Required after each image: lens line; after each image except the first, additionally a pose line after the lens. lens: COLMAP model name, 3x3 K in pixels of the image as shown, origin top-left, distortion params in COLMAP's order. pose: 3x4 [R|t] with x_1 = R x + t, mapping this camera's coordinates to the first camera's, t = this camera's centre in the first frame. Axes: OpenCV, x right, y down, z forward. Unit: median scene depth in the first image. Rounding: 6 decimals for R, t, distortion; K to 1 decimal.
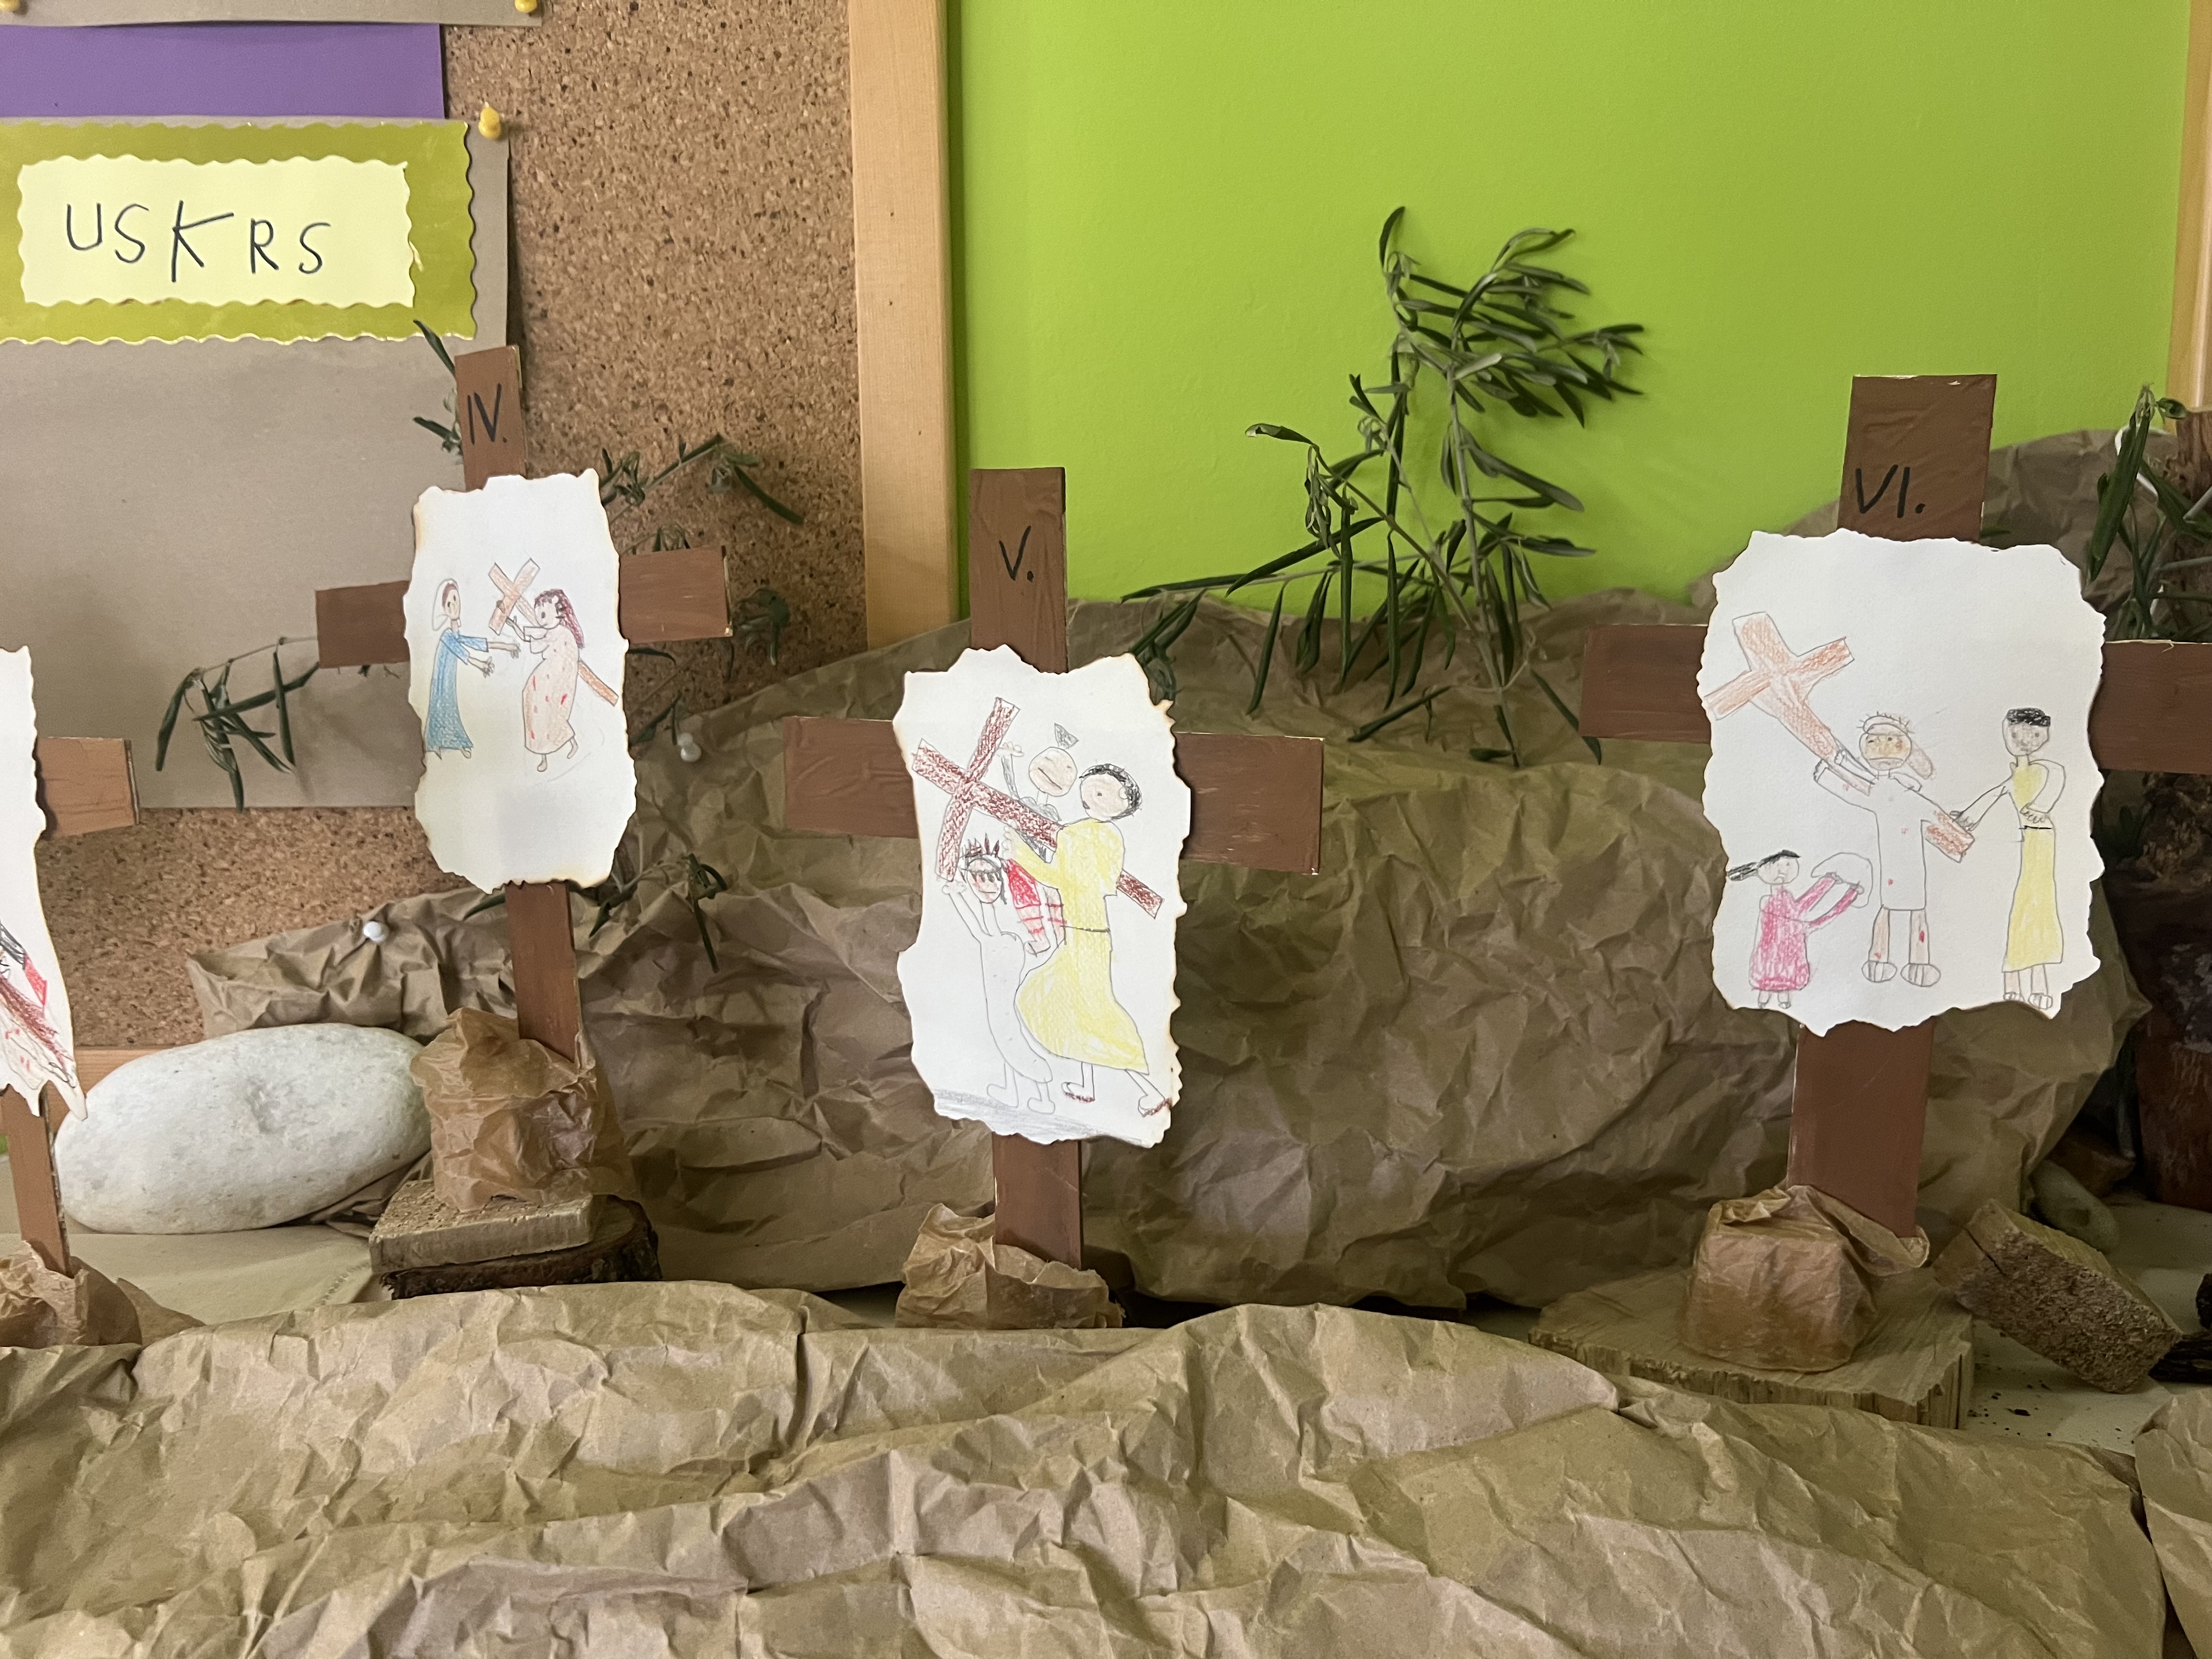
lens RADIAL K [[1653.2, 0, 1120.1], [0, 1653.2, 726.9], [0, 0, 1]] dist [-0.001260, -0.033553]
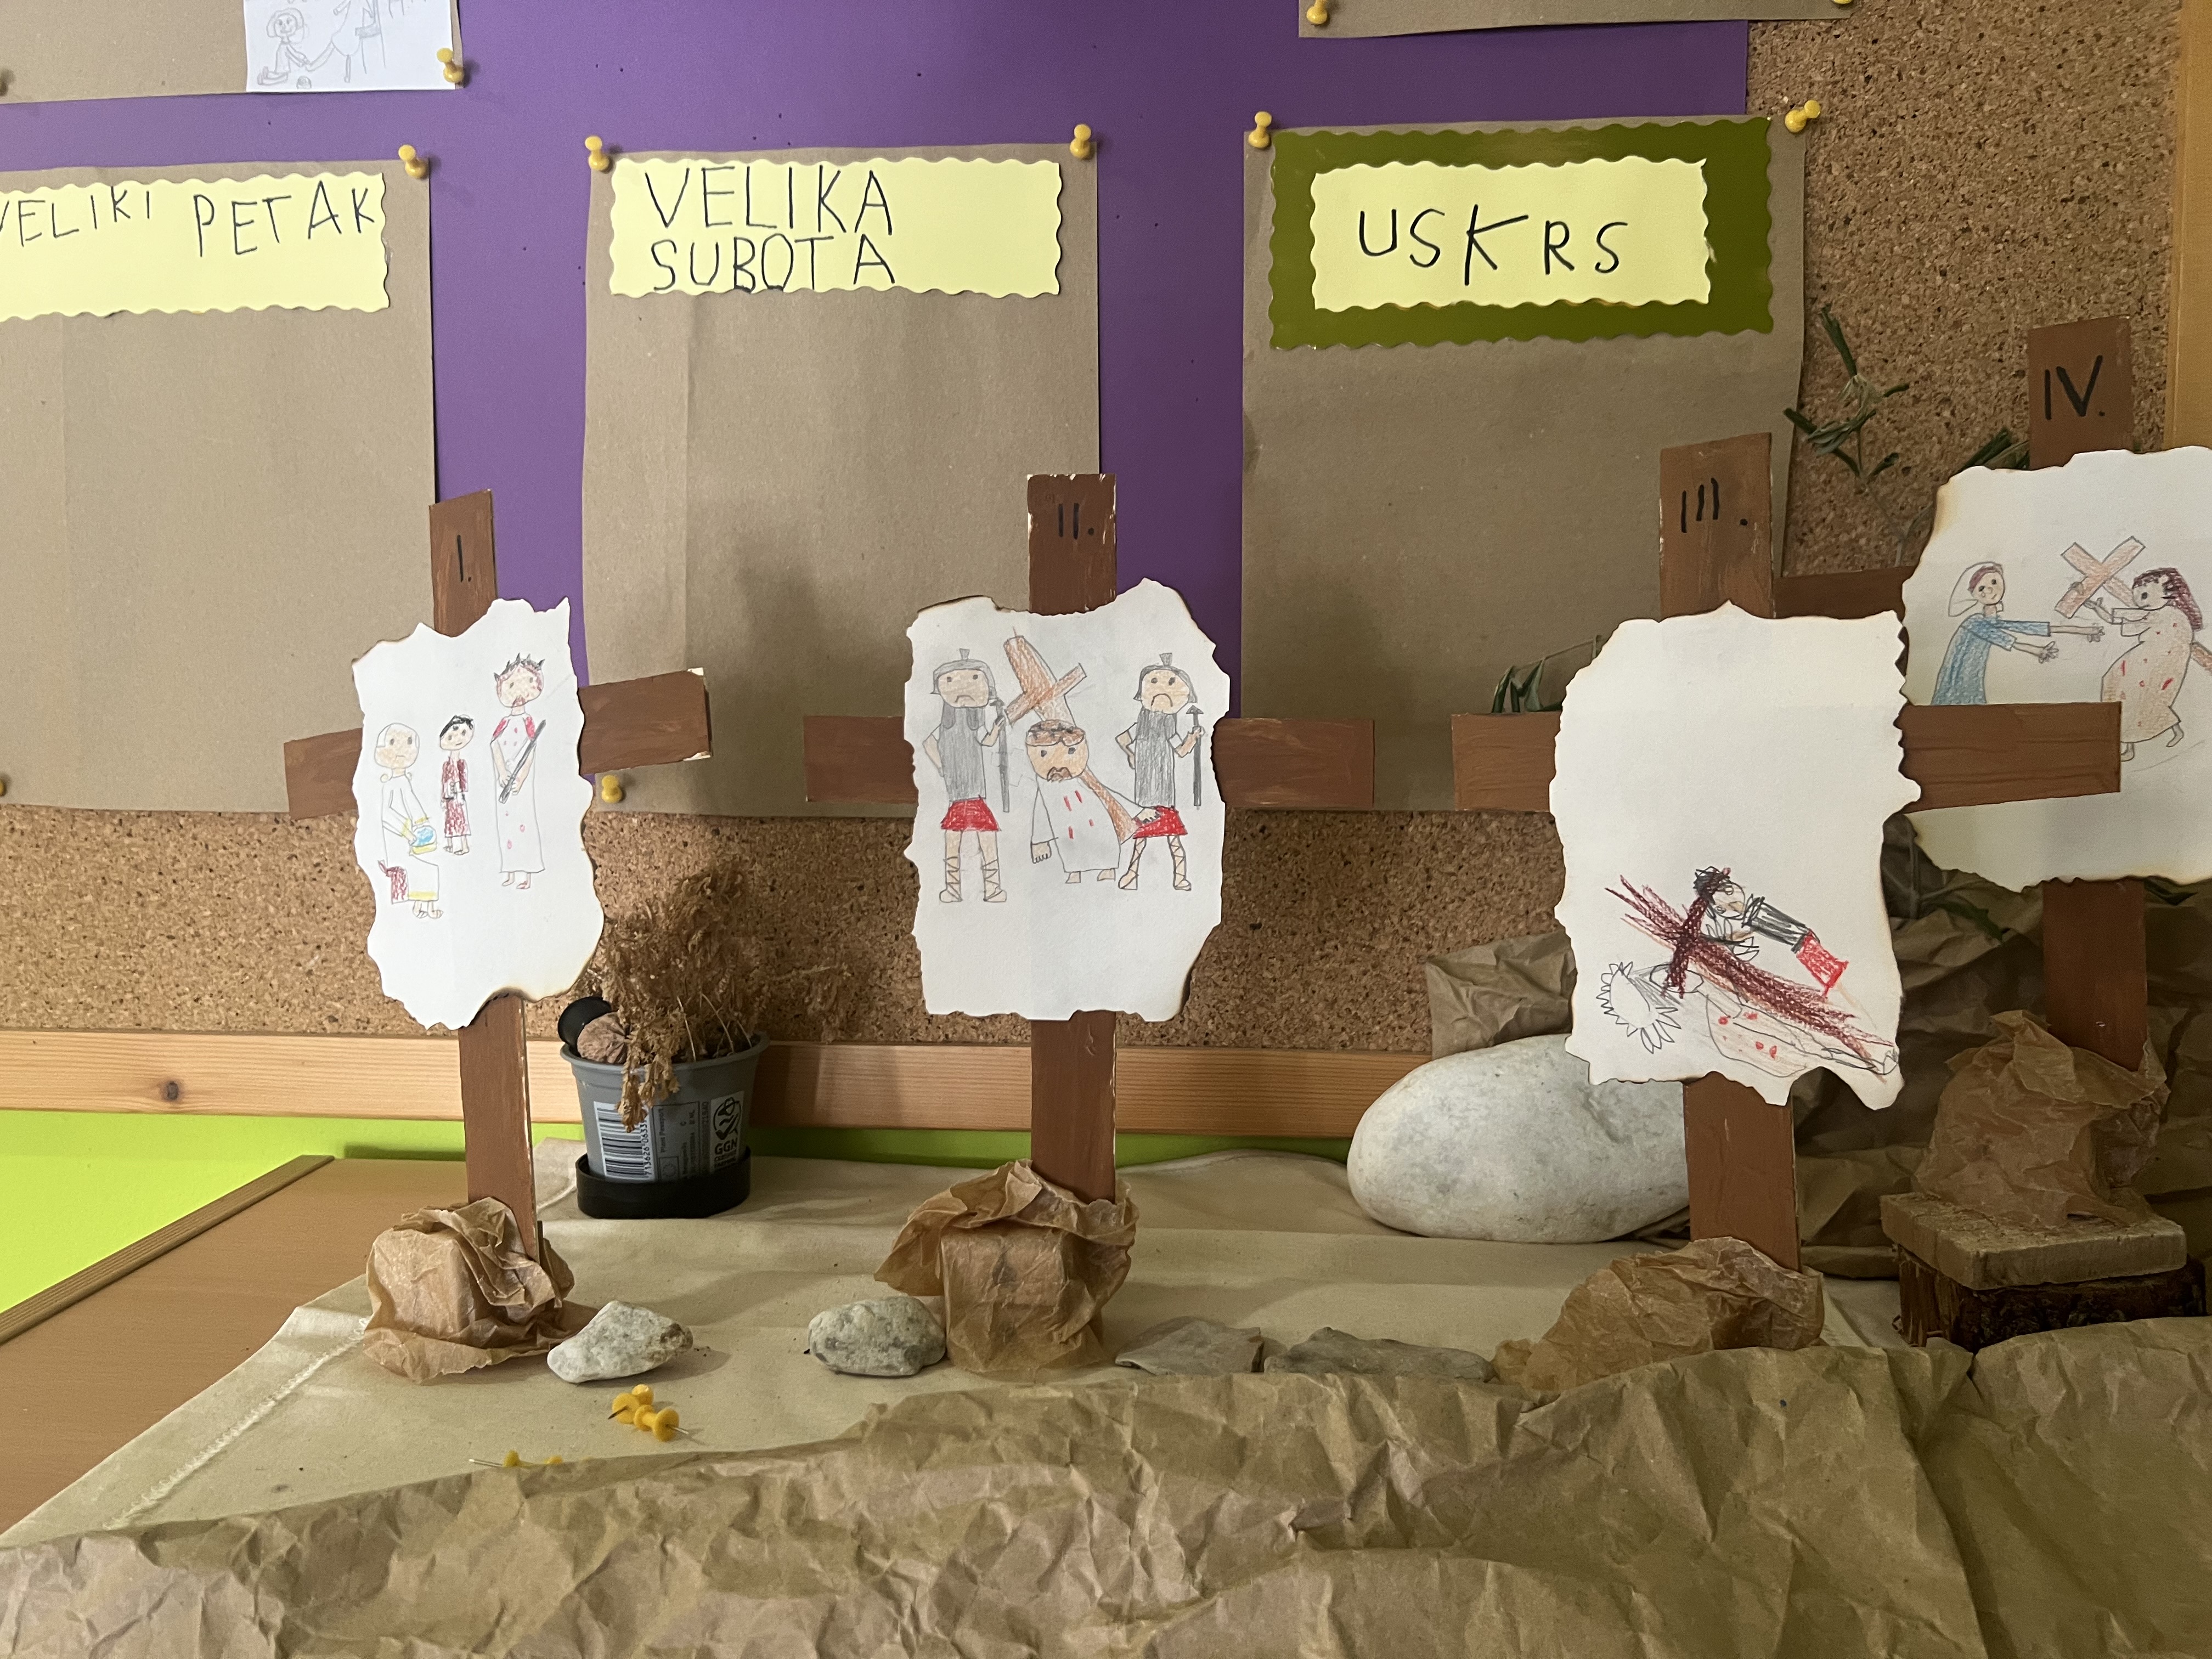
lens RADIAL K [[1653.2, 0, 1128.6], [0, 1653.2, 704.3], [0, 0, 1]] dist [-0.001260, -0.033553]
pose [[0.987146, 0.004374, -0.159760, -0.610100], [-0.012428, 0.998699, -0.049452, 0.038334], [0.159336, 0.050802, 0.985916, -0.017999]]
